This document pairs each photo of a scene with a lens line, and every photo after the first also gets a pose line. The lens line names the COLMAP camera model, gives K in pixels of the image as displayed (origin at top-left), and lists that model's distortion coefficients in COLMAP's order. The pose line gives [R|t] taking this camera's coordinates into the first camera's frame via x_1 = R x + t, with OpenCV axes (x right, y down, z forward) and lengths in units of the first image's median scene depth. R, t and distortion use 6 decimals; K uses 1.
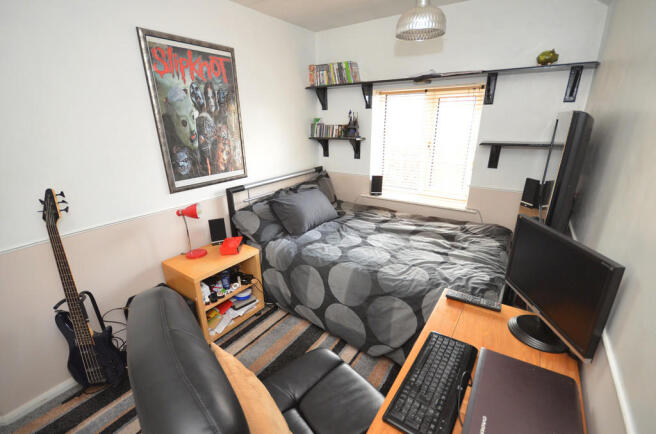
lens RADIAL K [[289.4, 0, 332.0], [0, 289.4, 221.2], [0, 0, 1]] dist [-0.000706, -0.003464]
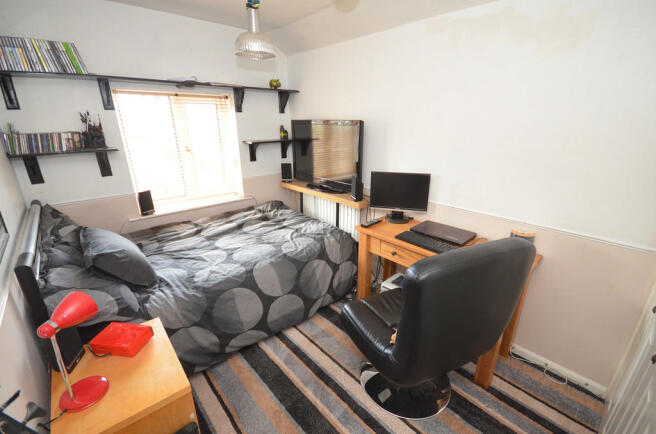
lens RADIAL K [[289.4, 0, 332.3], [0, 289.4, 218.0], [0, 0, 1]] dist [-0.000706, -0.003464]
pose [[0.237807, -0.300828, 0.923553, -0.660349], [0.320814, 0.921796, 0.217649, -0.122040], [-0.916802, 0.244531, 0.315719, 0.339265]]
